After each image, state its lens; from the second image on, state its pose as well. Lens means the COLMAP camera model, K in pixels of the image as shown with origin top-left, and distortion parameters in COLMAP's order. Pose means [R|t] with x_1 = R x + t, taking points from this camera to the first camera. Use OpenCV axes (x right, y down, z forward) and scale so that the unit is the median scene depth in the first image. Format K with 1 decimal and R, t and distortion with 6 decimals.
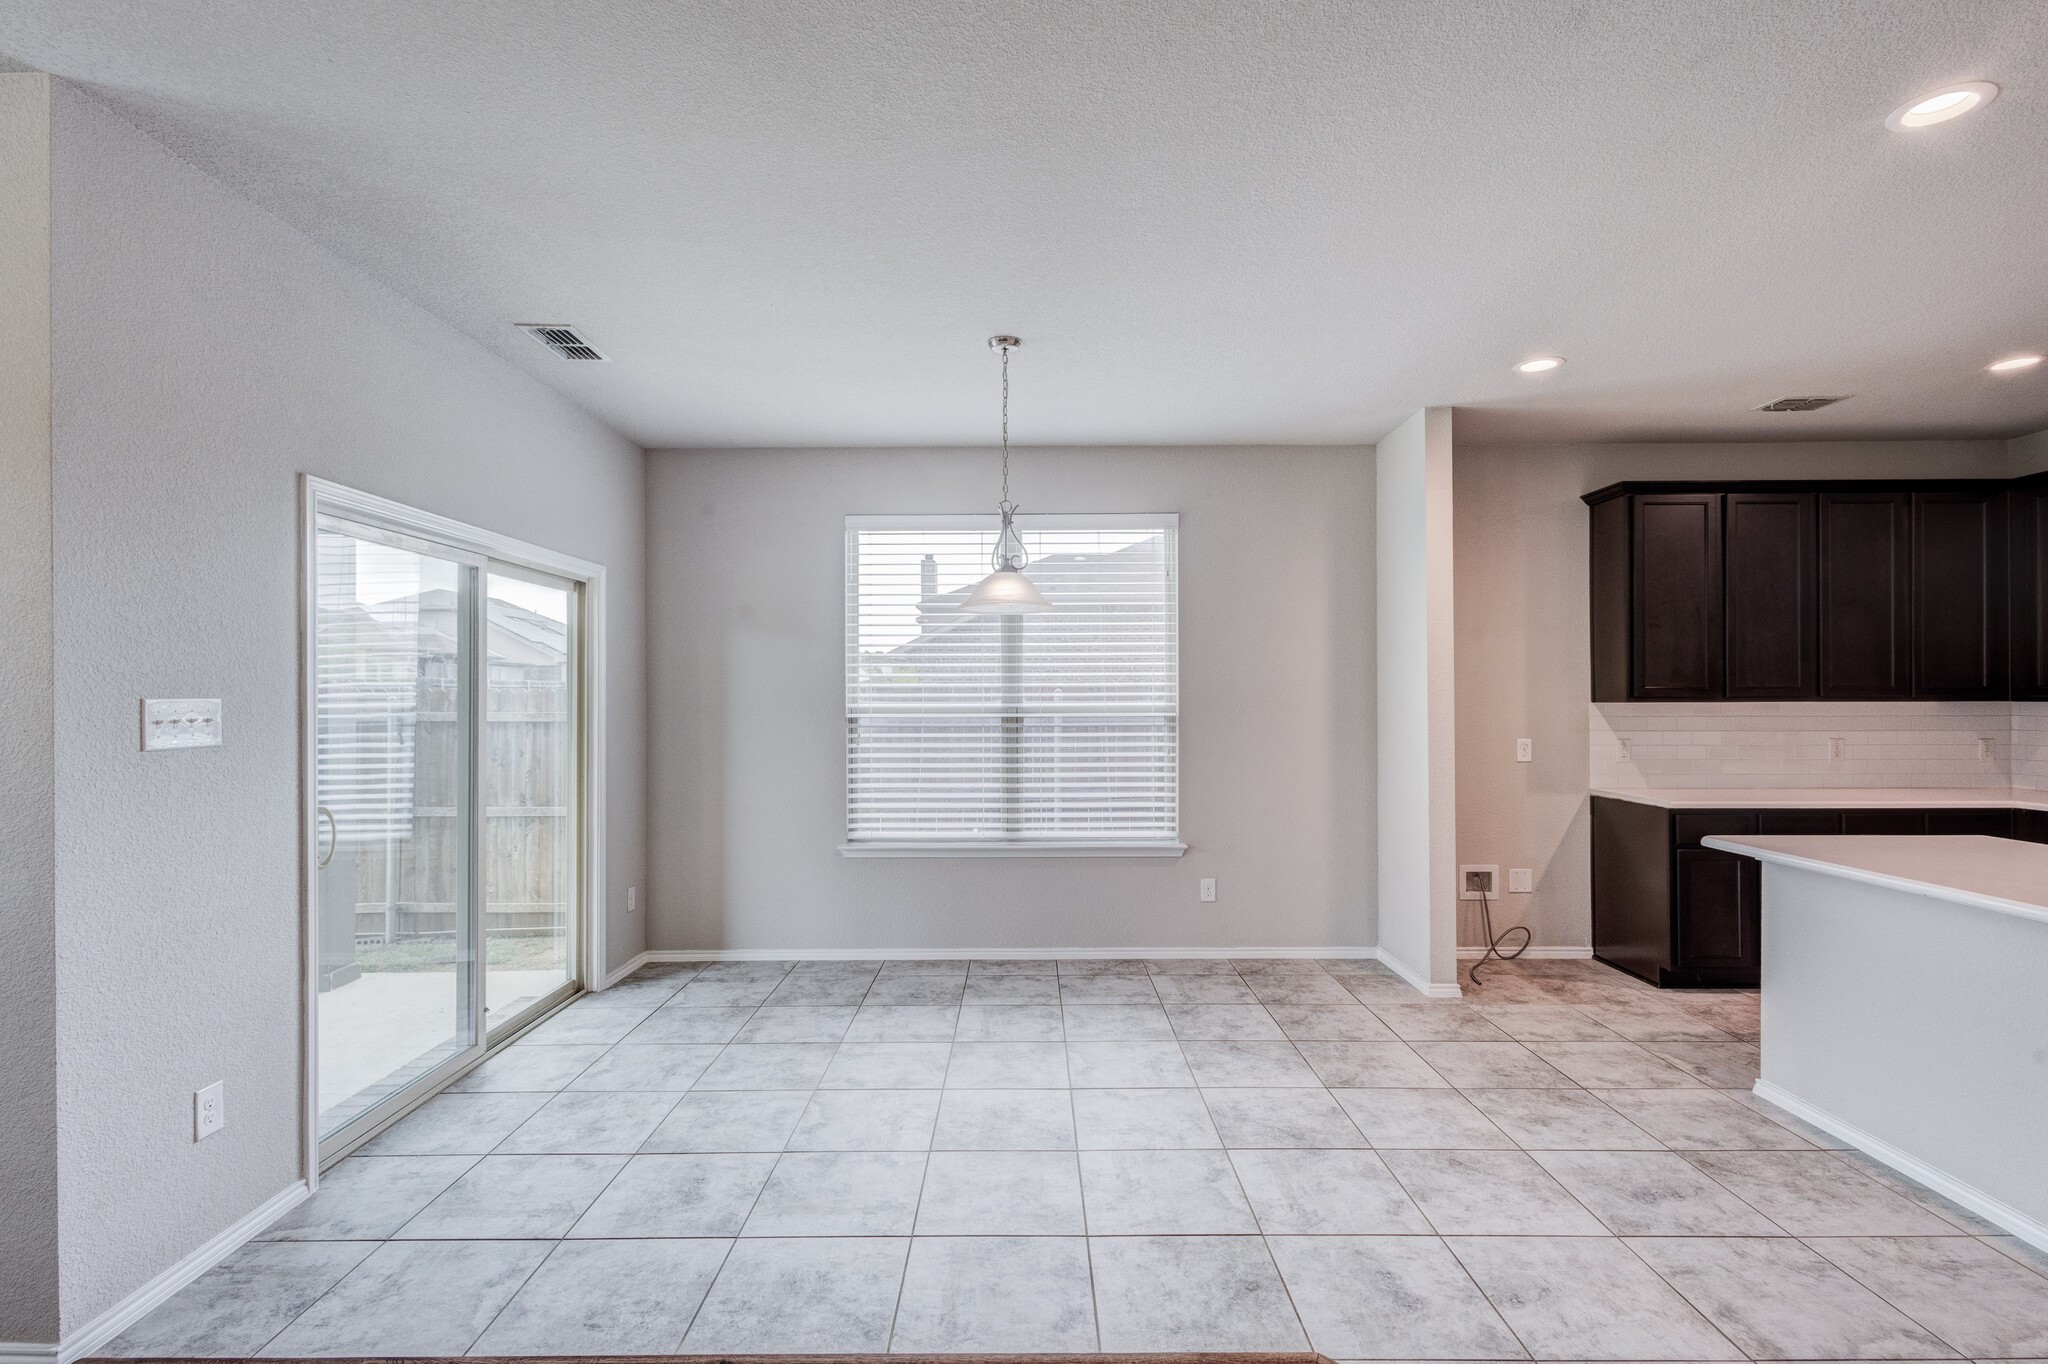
lens RADIAL K [[939.0, 0, 1019.3], [0, 939.0, 695.5], [0, 0, 1]] dist [0.003783, 0.000081]
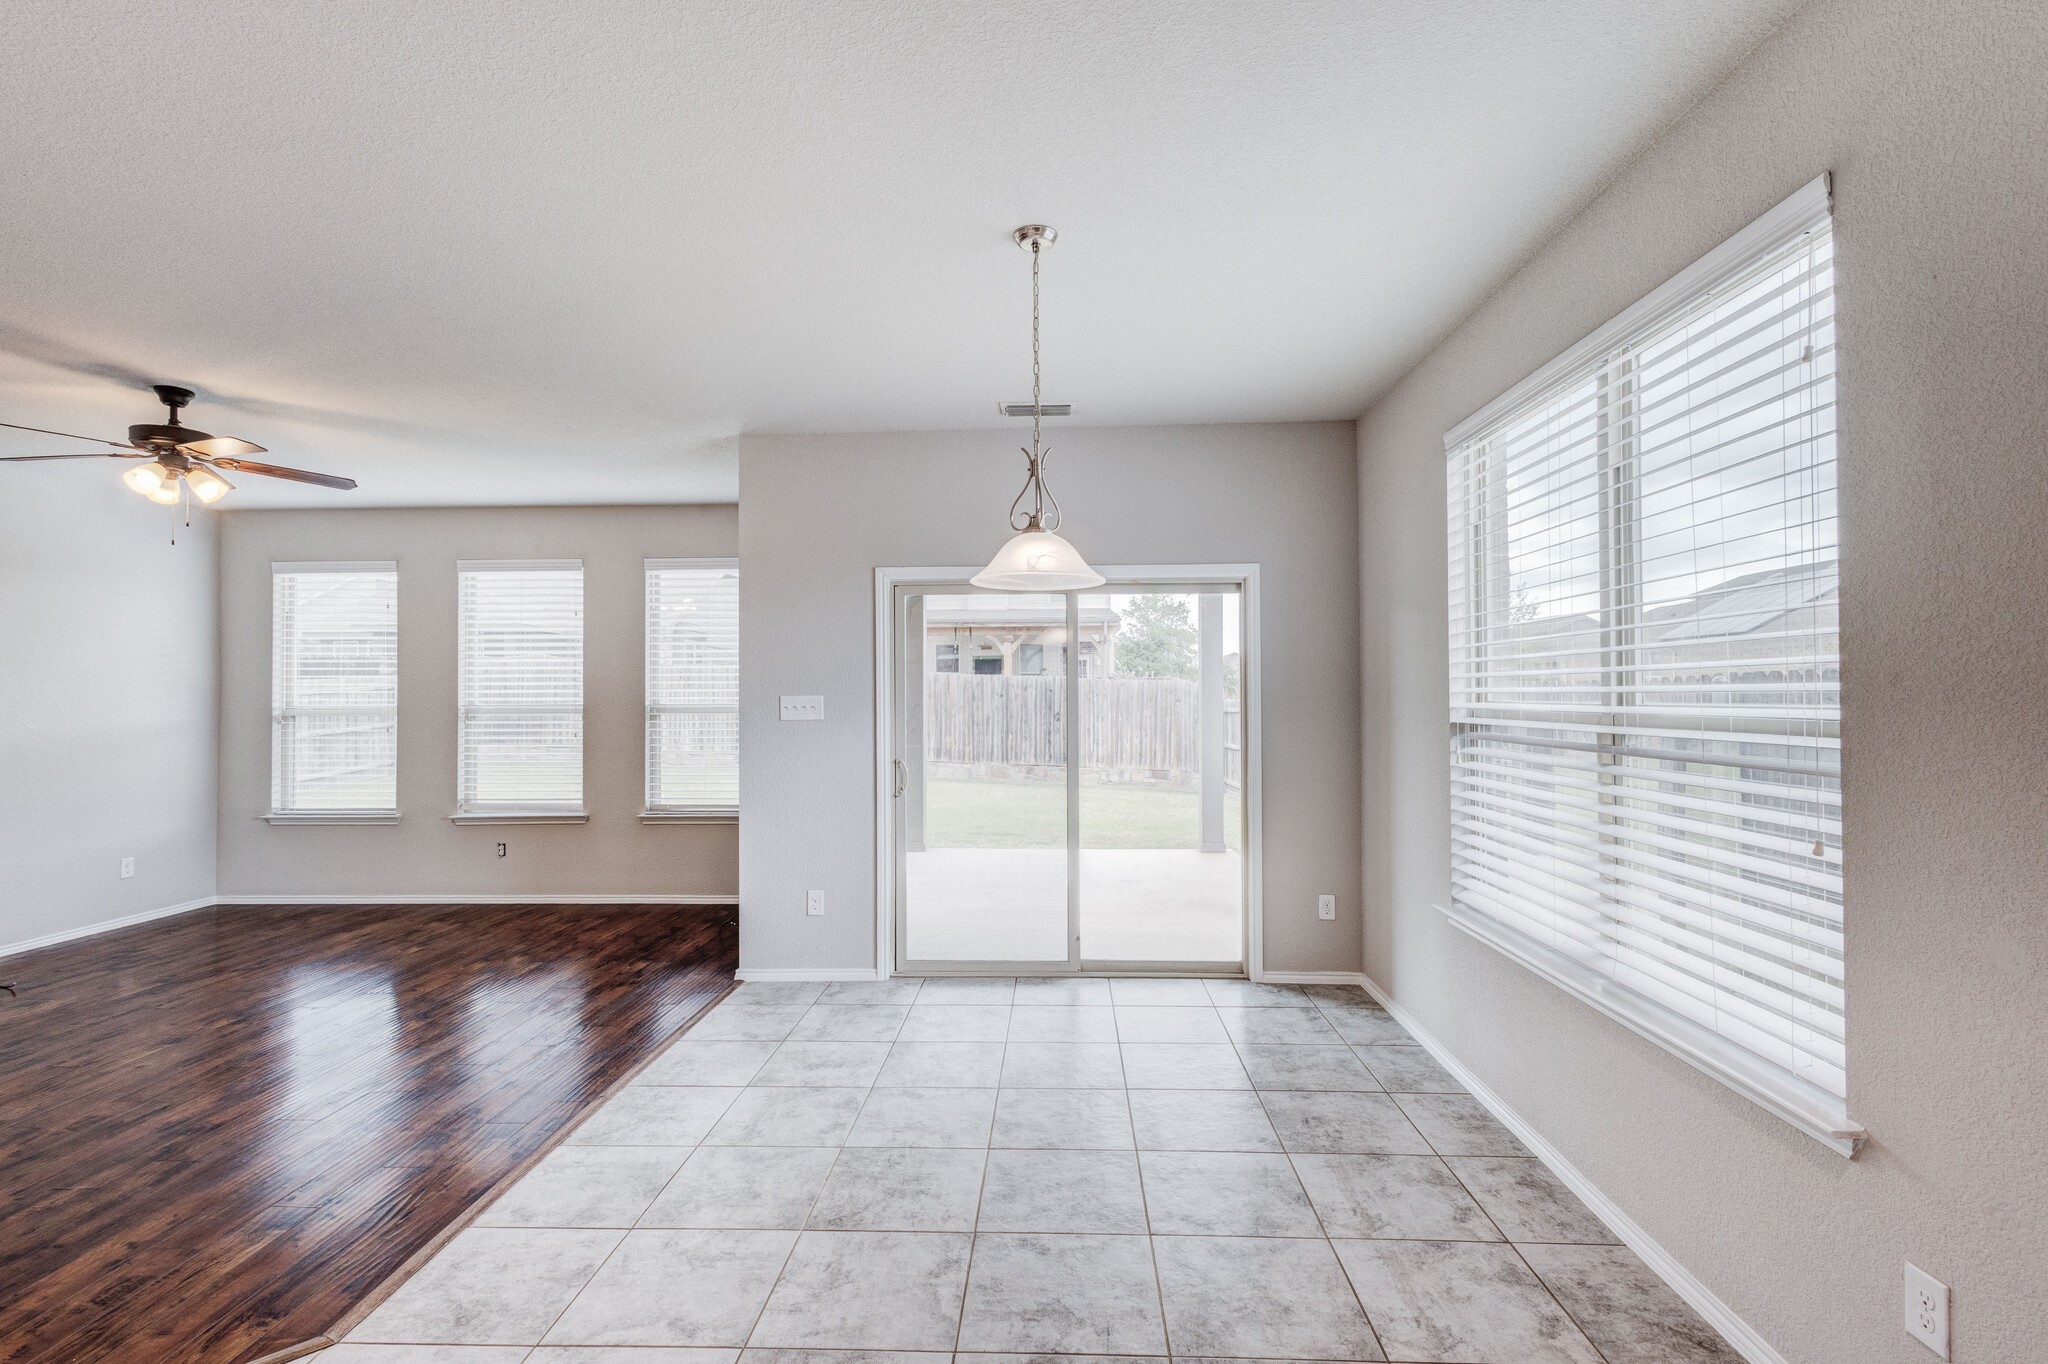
lens RADIAL K [[947.4, 0, 1025.1], [0, 947.4, 679.8], [0, 0, 1]] dist [0.011273, -0.006238]
pose [[-0.029921, -0.010830, -0.999494, 0.579675], [0.007445, 0.999911, -0.011057, -0.002865], [0.999525, -0.007773, -0.029838, 0.772150]]
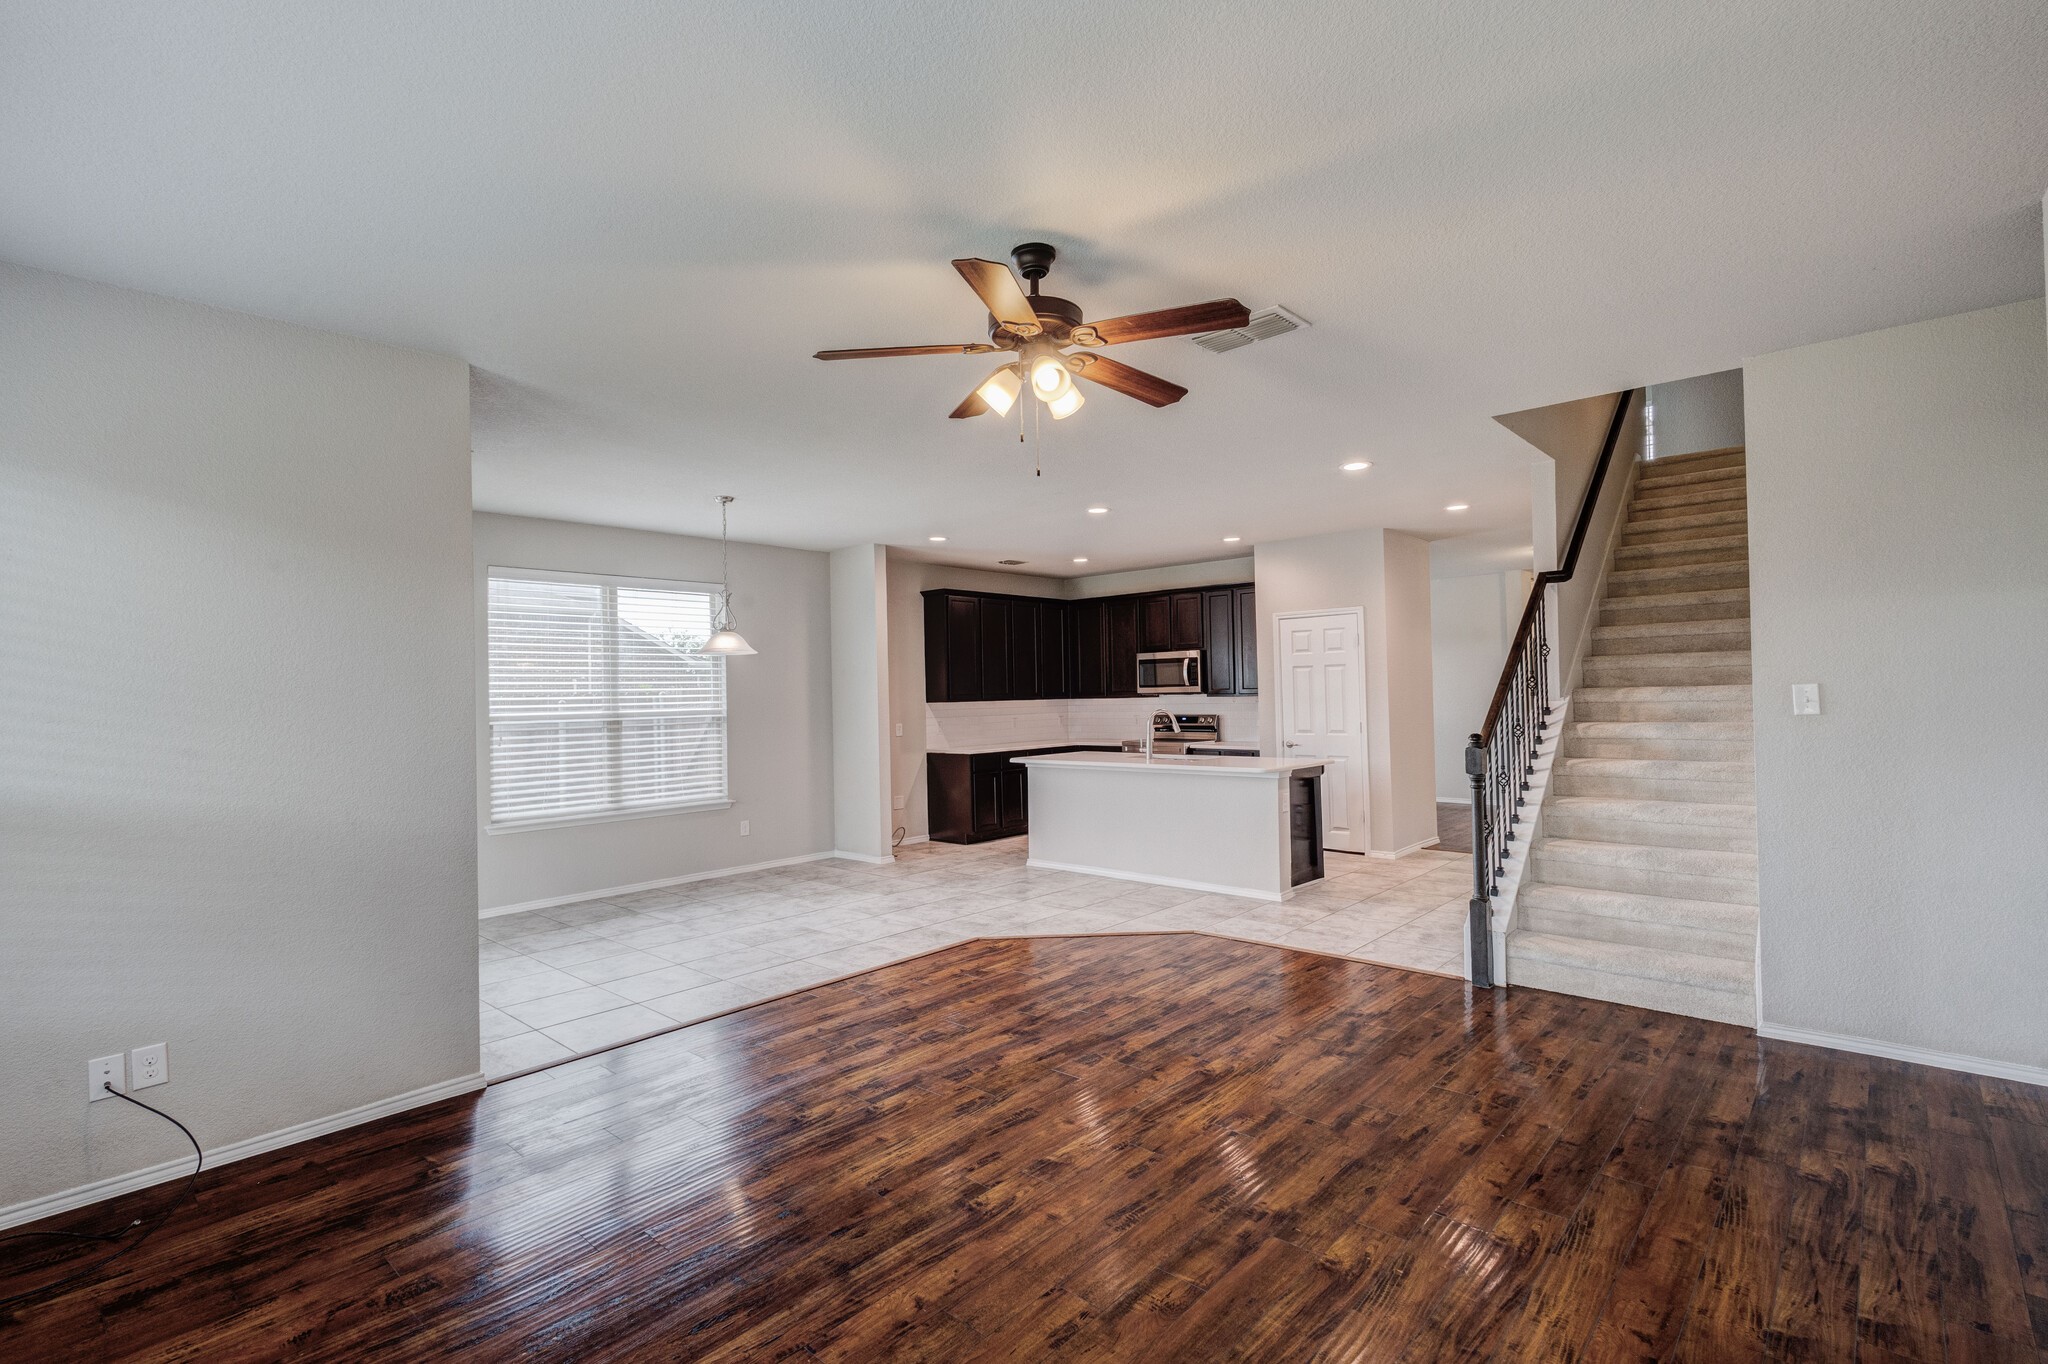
lens RADIAL K [[954.3, 0, 1024.0], [0, 954.3, 682.0], [0, 0, 1]] dist [0.009057, -0.000530]
pose [[0.662638, -0.000263, 0.748939, -0.730142], [0.017223, 0.999741, -0.014887, -0.002987], [-0.748741, 0.022763, 0.662471, -0.427161]]
